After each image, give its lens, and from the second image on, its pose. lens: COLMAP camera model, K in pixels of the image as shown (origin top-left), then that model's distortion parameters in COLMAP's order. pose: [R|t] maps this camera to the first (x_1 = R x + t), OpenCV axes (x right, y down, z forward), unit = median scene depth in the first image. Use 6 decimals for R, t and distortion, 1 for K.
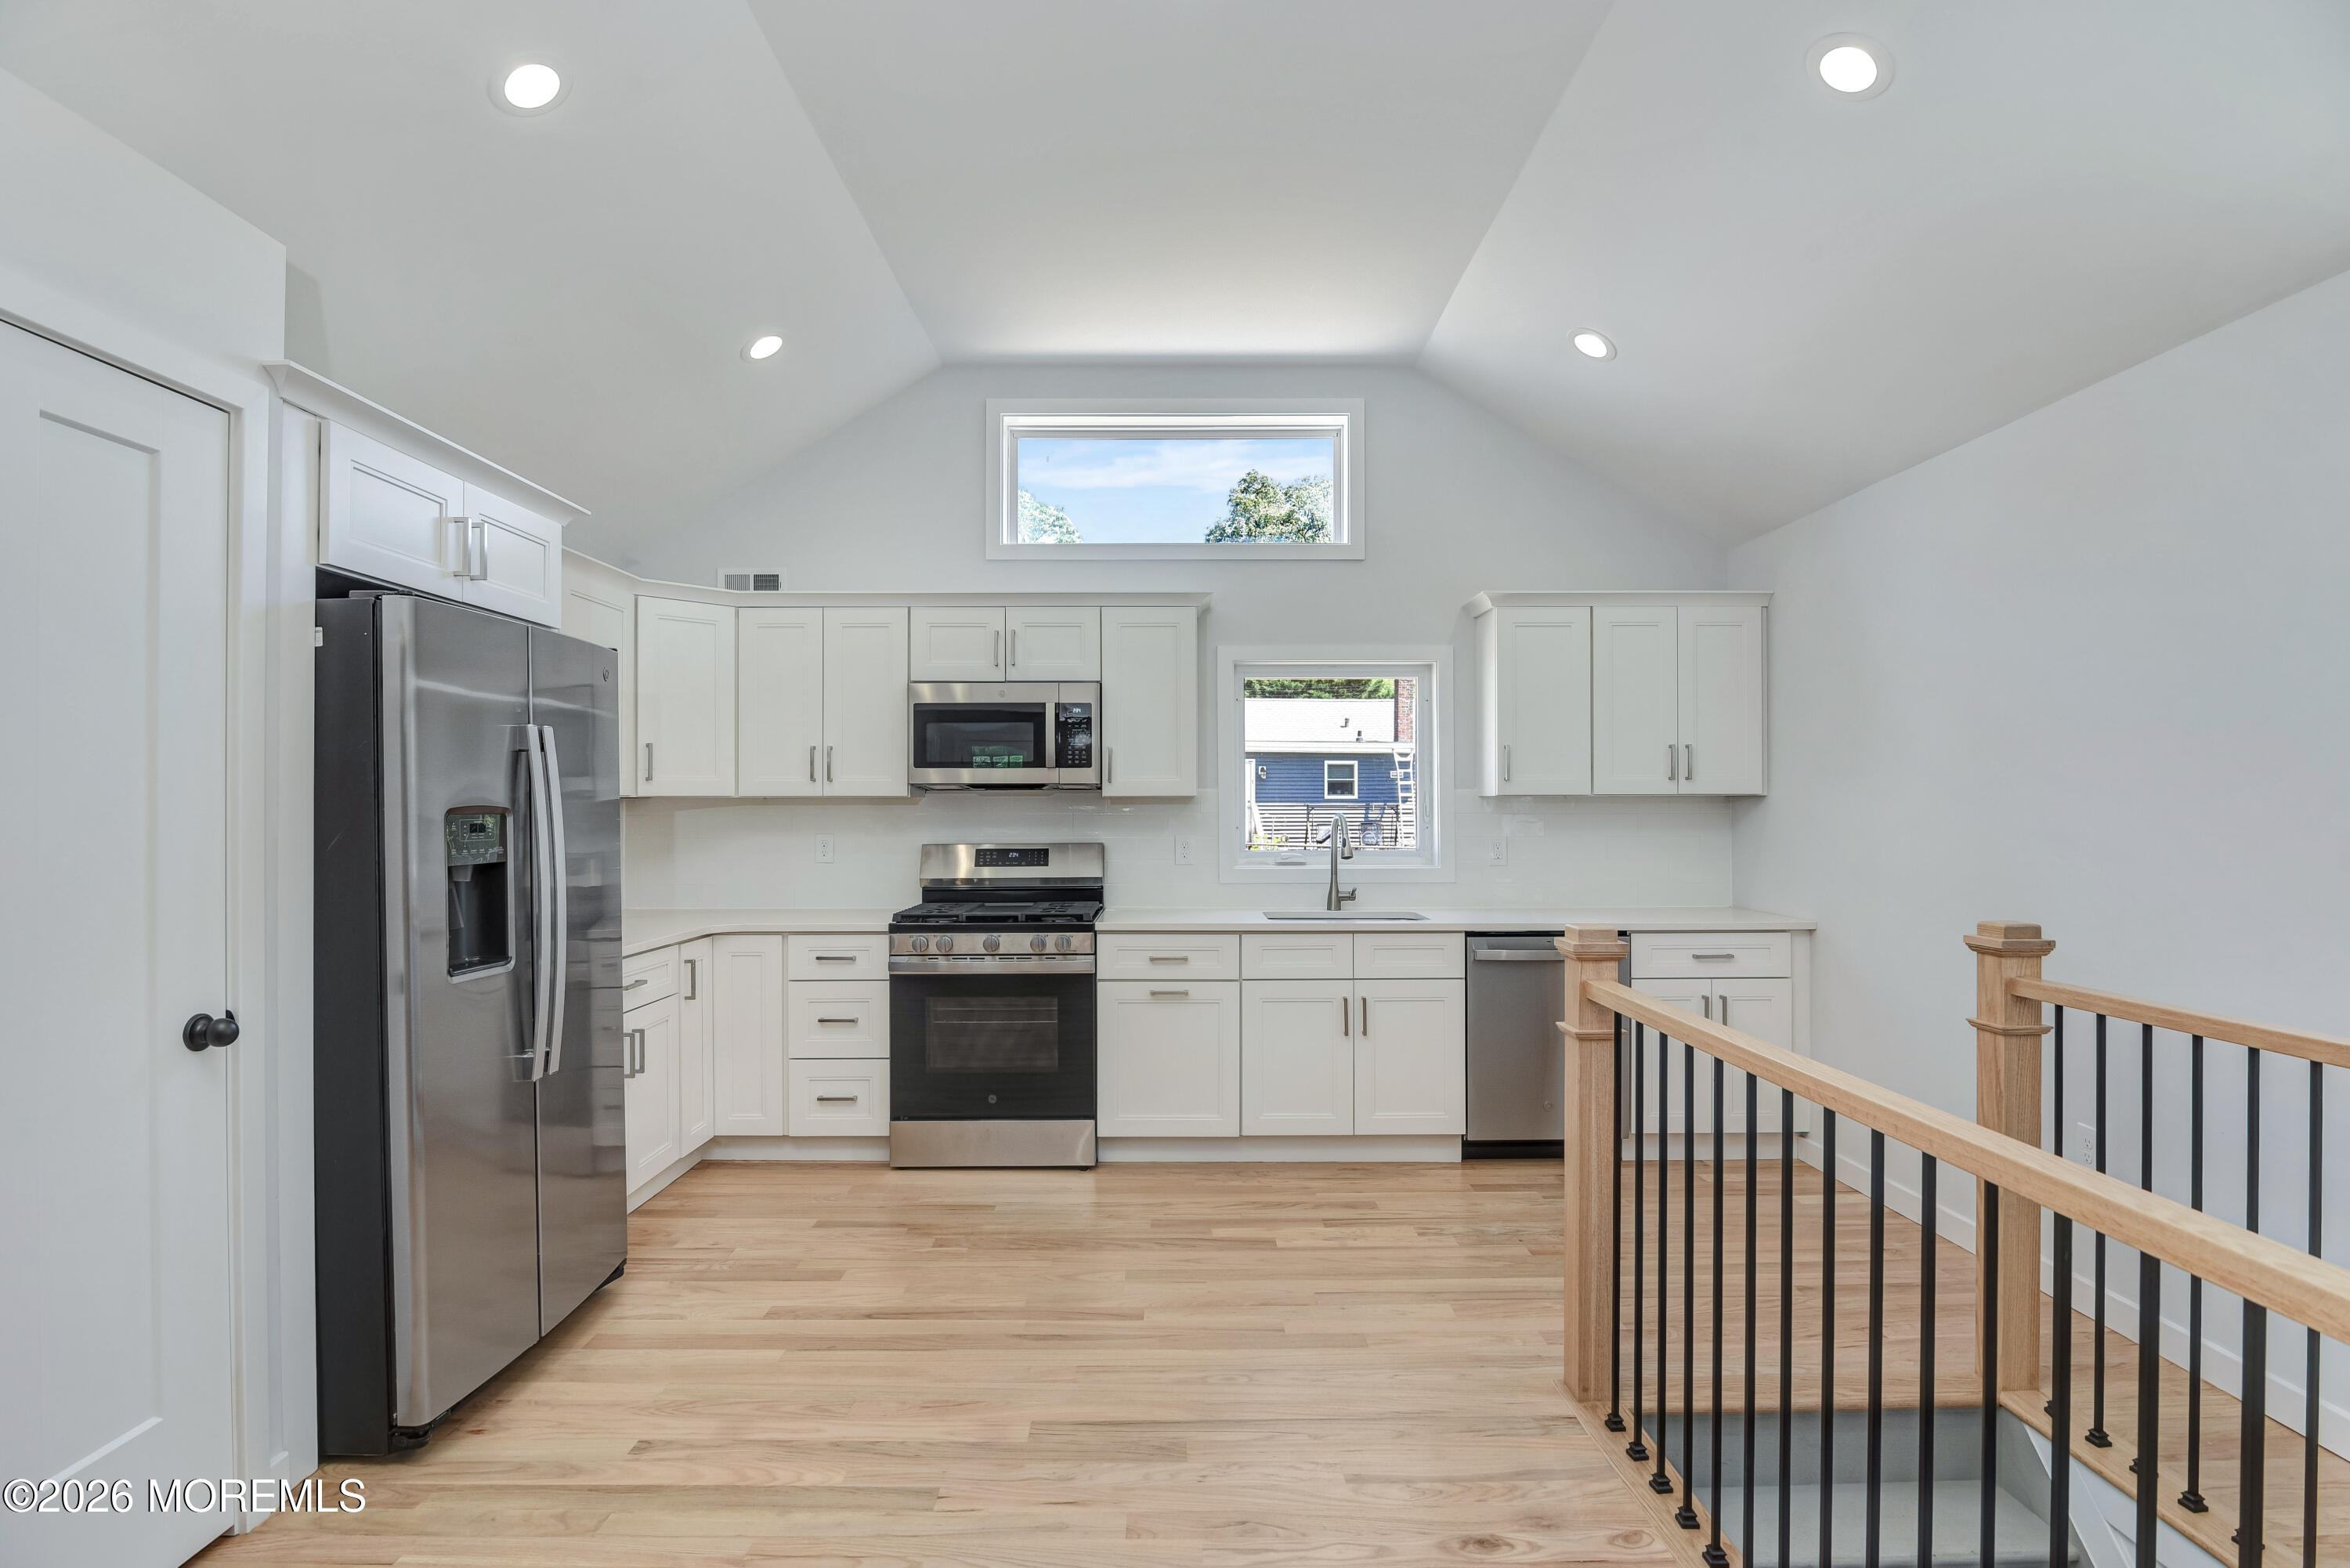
lens RADIAL K [[1174.6, 0, 1192.4], [0, 1174.6, 789.7], [0, 0, 1]] dist [-0.017369, -0.002312]
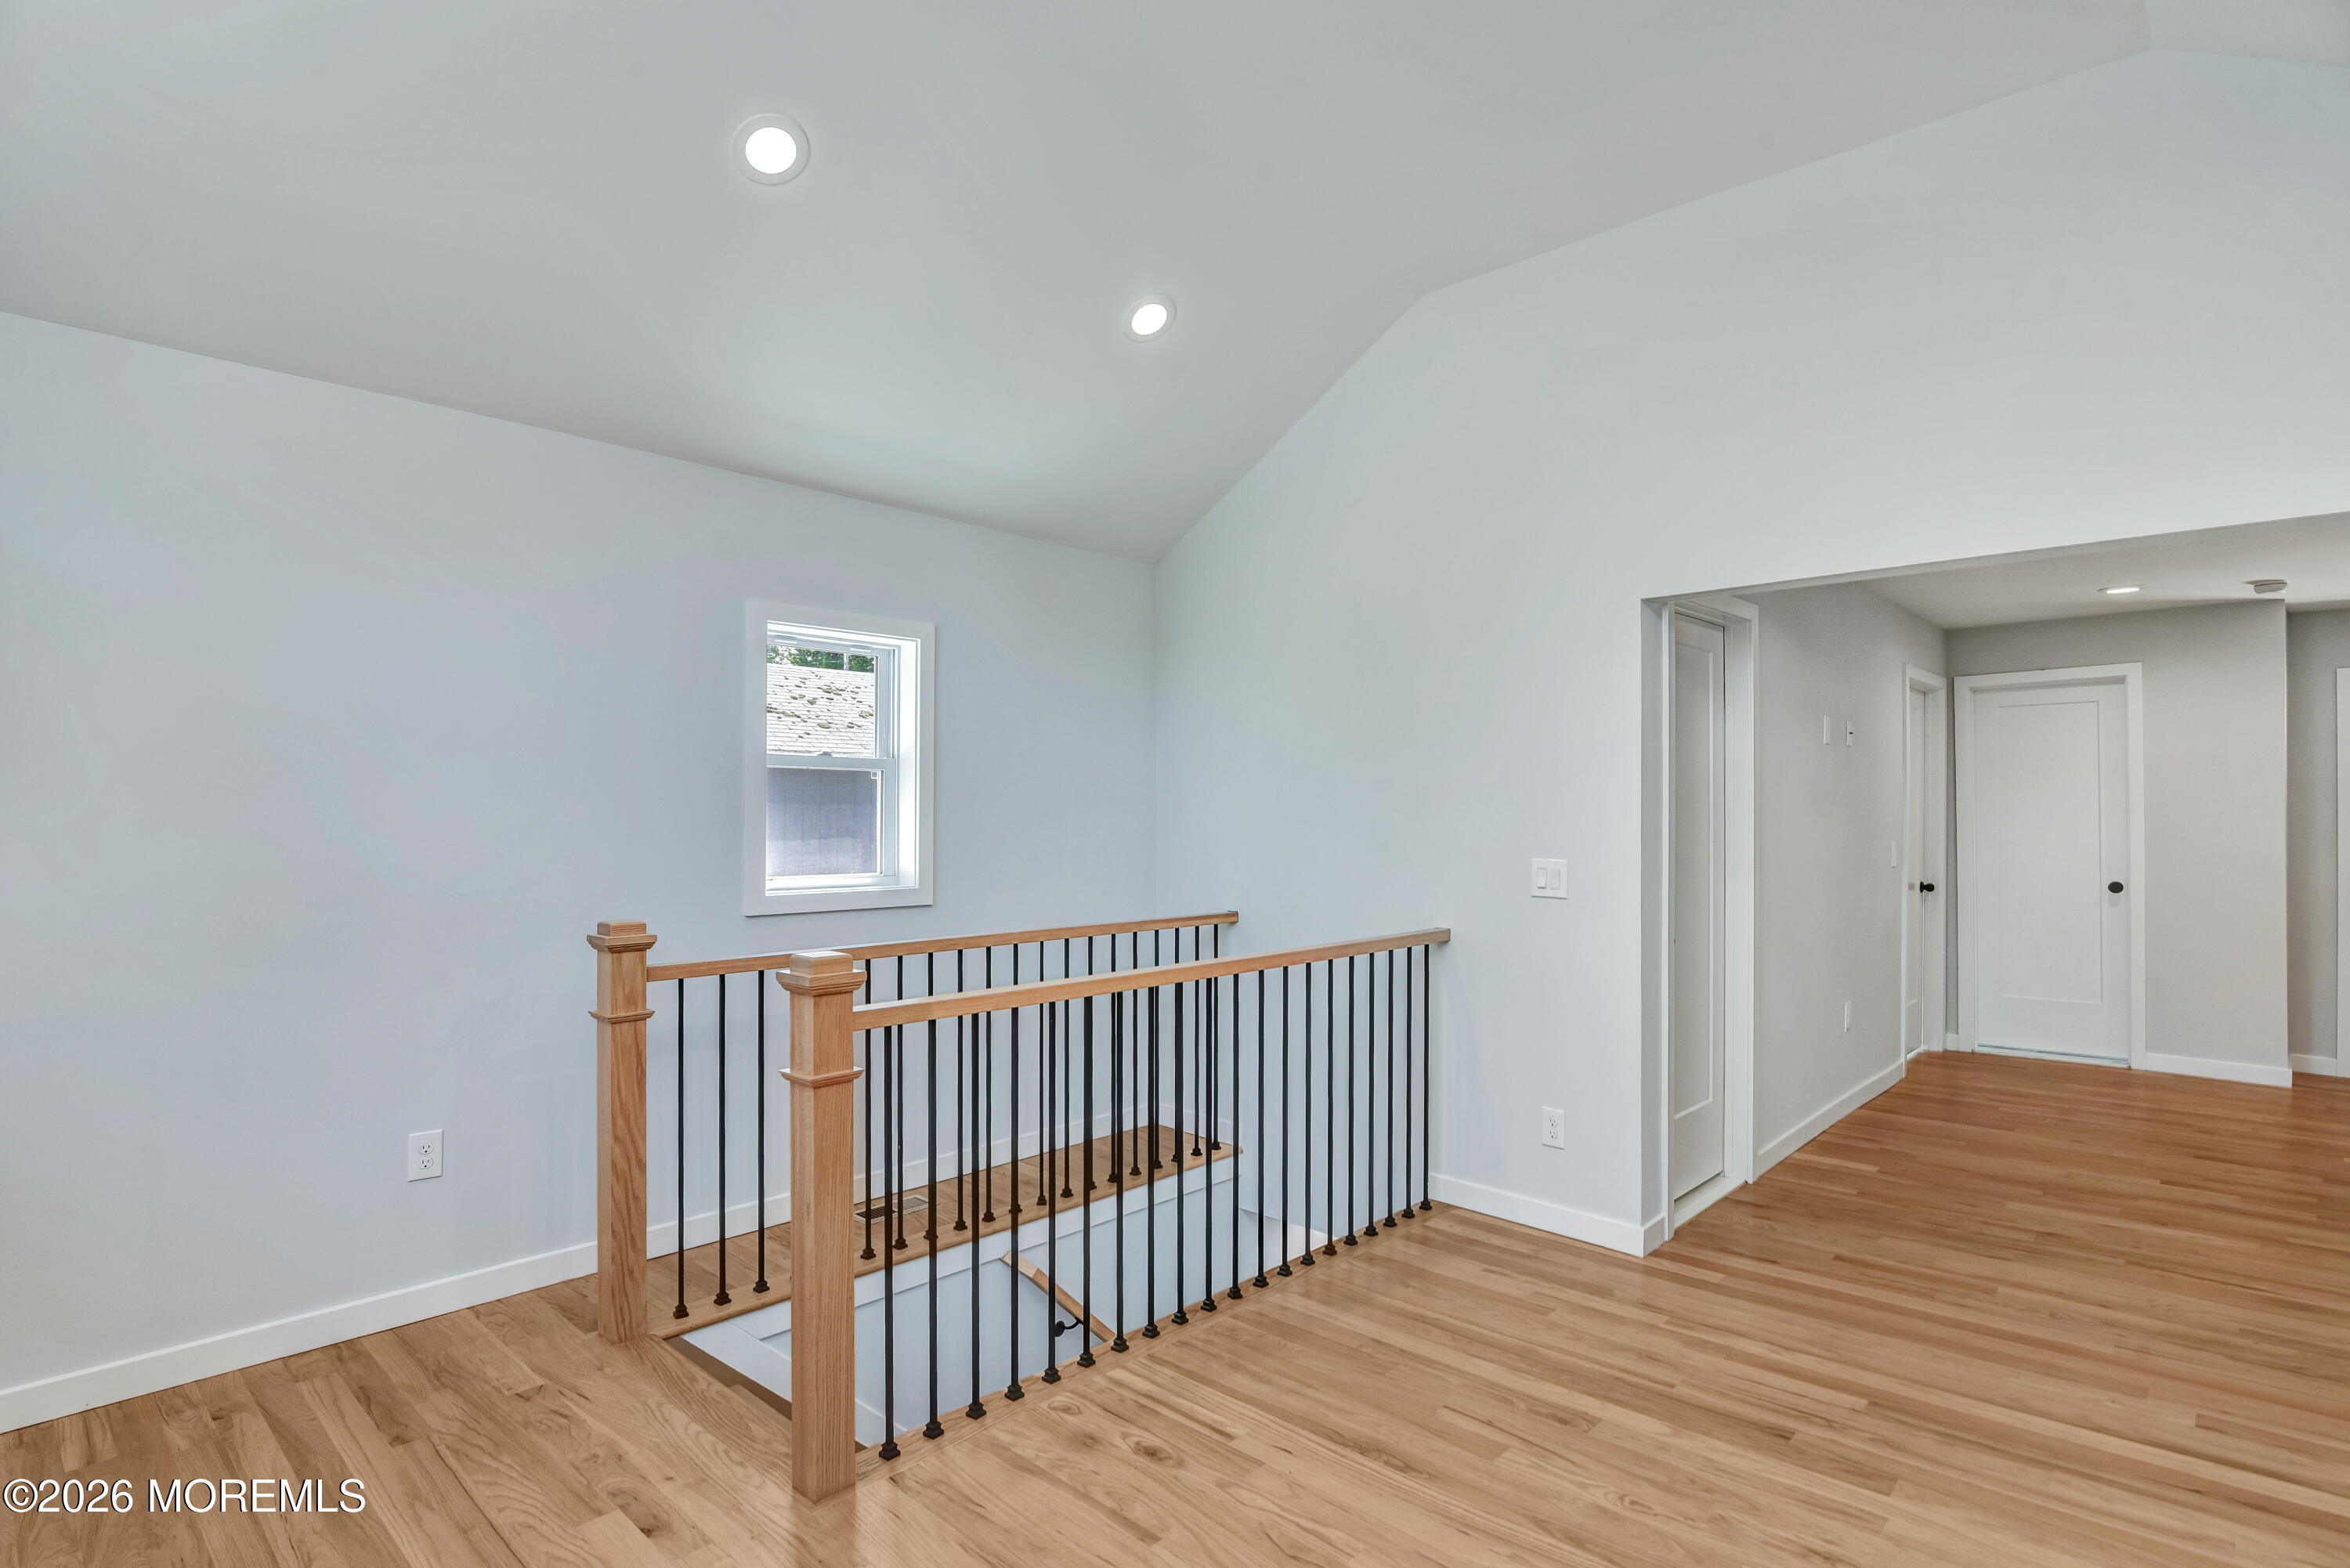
lens RADIAL K [[1174.6, 0, 1183.7], [0, 1174.6, 809.7], [0, 0, 1]] dist [-0.017369, -0.002312]
pose [[-0.718359, 0.003517, 0.695663, -0.328461], [-0.009705, 0.999839, -0.015076, 0.014919], [-0.695605, -0.017582, -0.718210, 1.027490]]
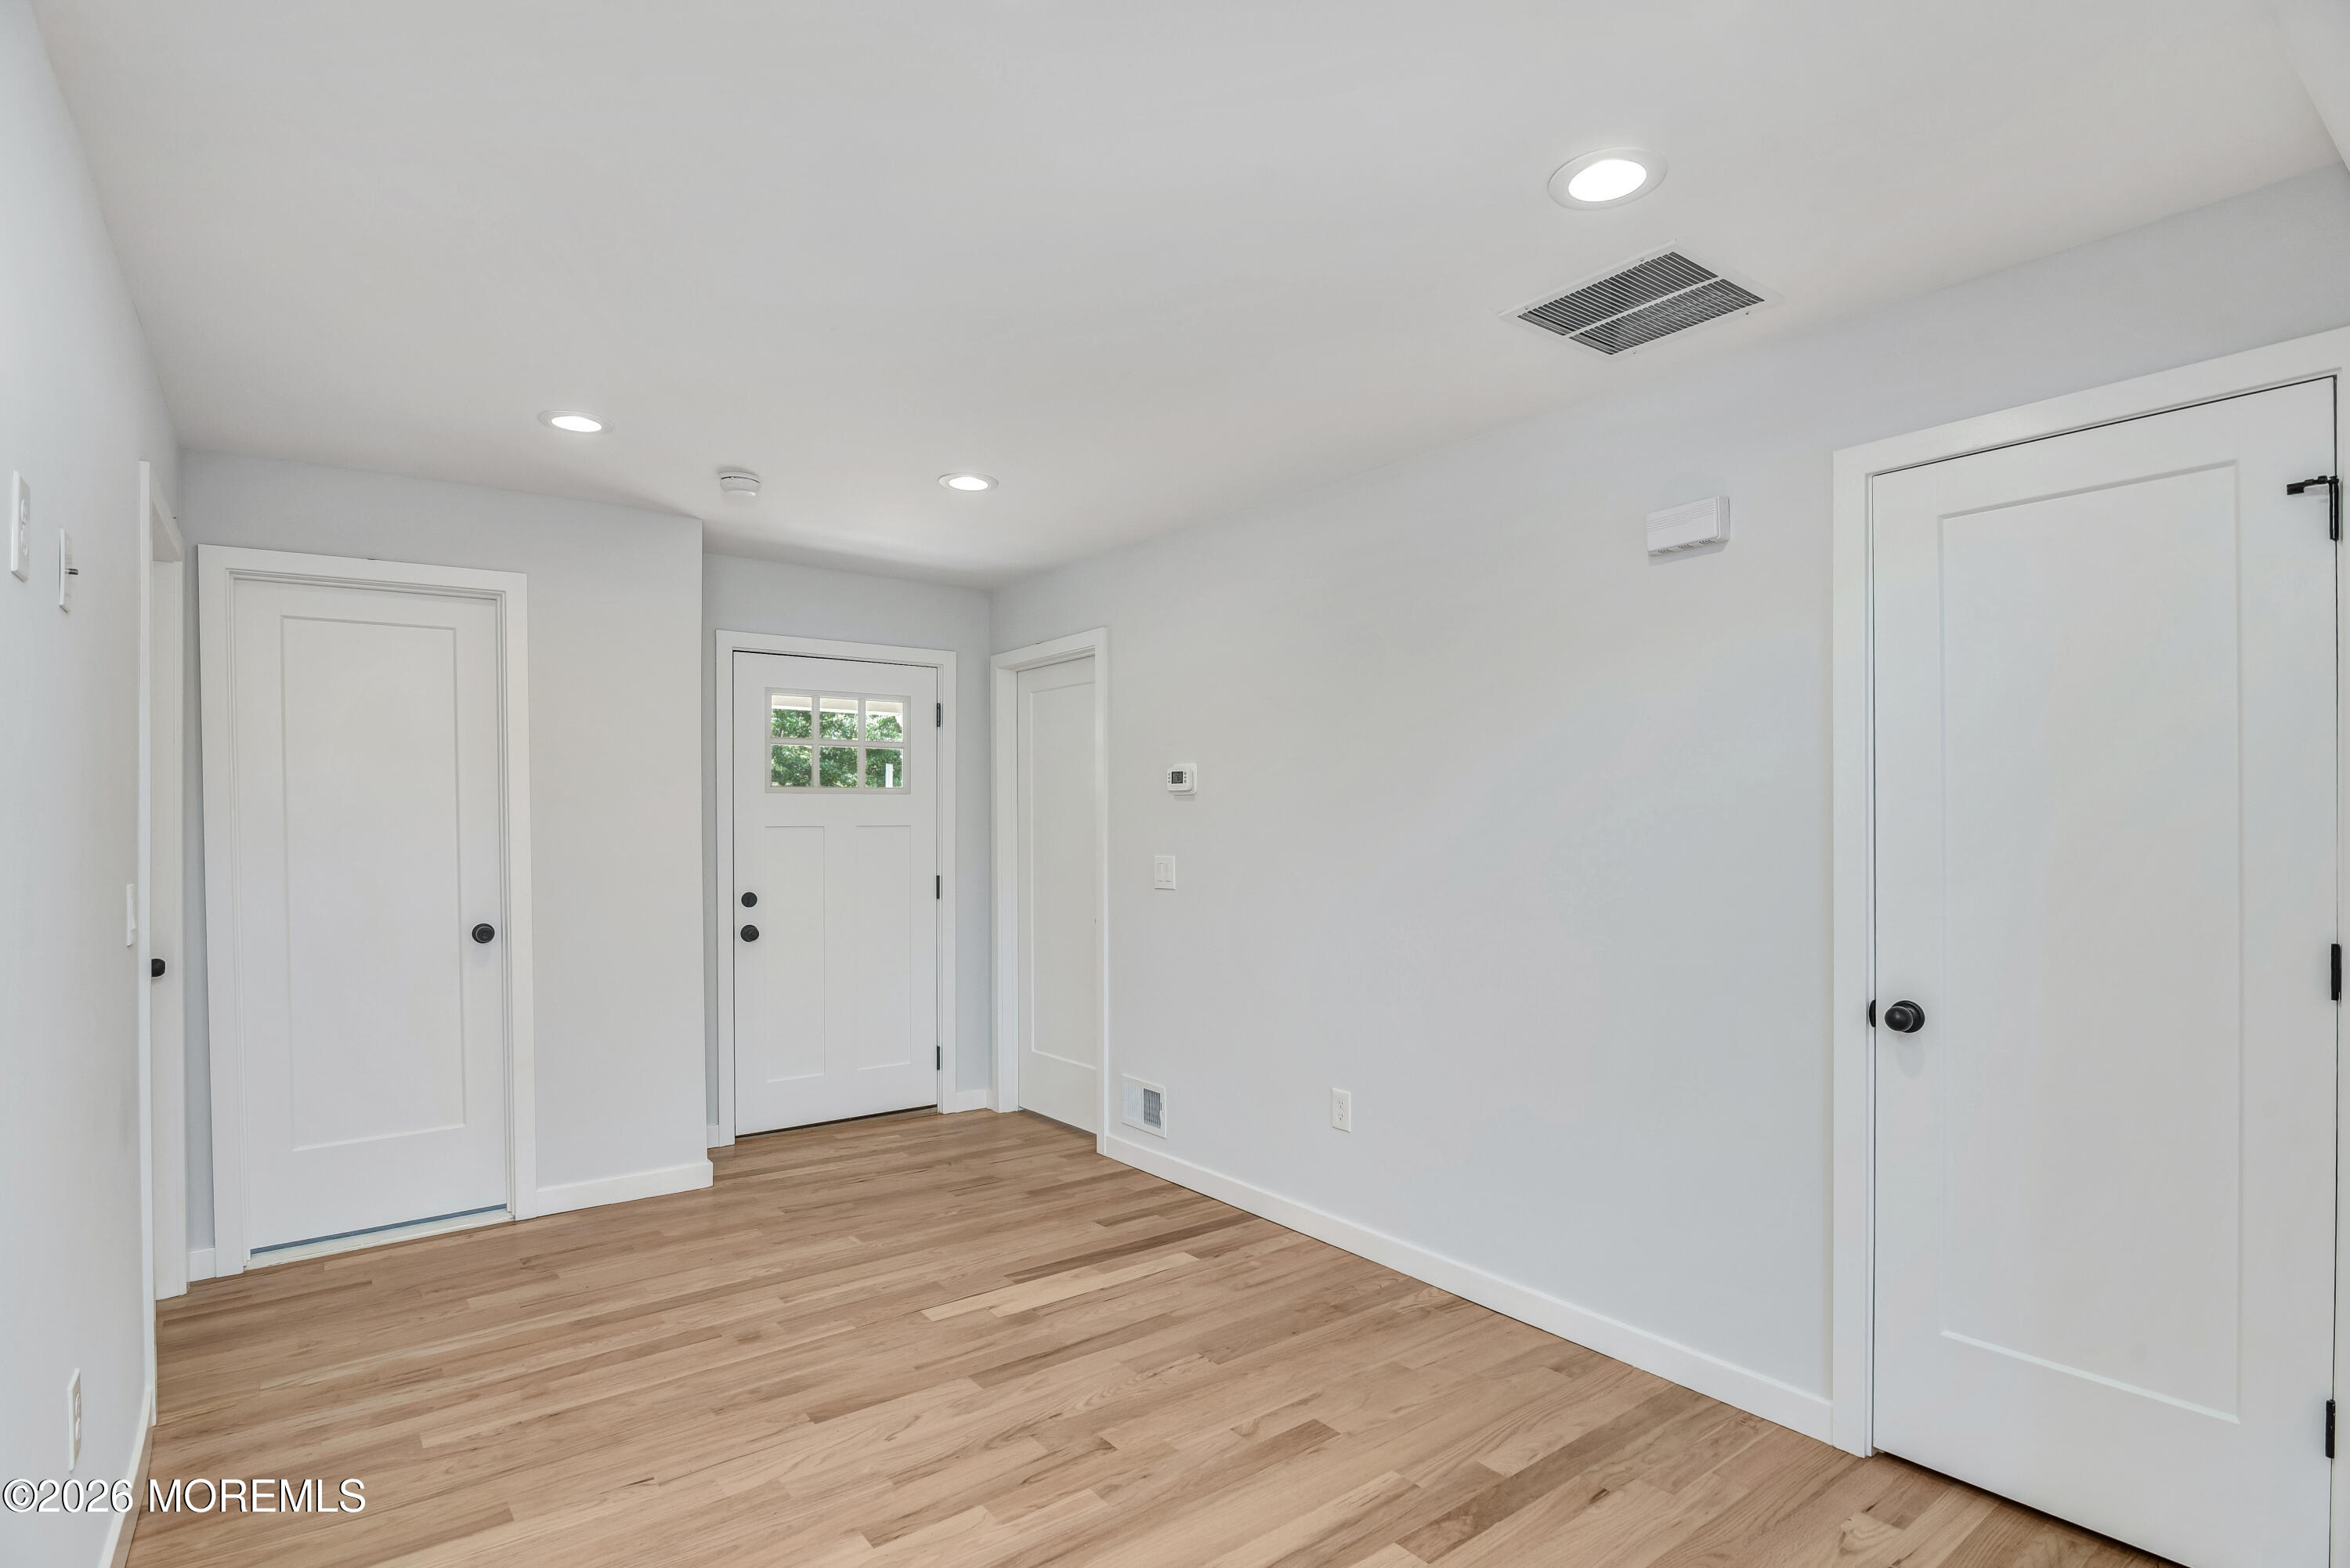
lens RADIAL K [[1174.6, 0, 1187.4], [0, 1174.6, 829.9], [0, 0, 1]] dist [-0.017369, -0.002312]
pose [[-0.799342, 0.009037, -0.600808, -0.008186], [0.008893, 0.999955, 0.003209, -0.001179], [0.600811, -0.002778, -0.799387, 0.101901]]
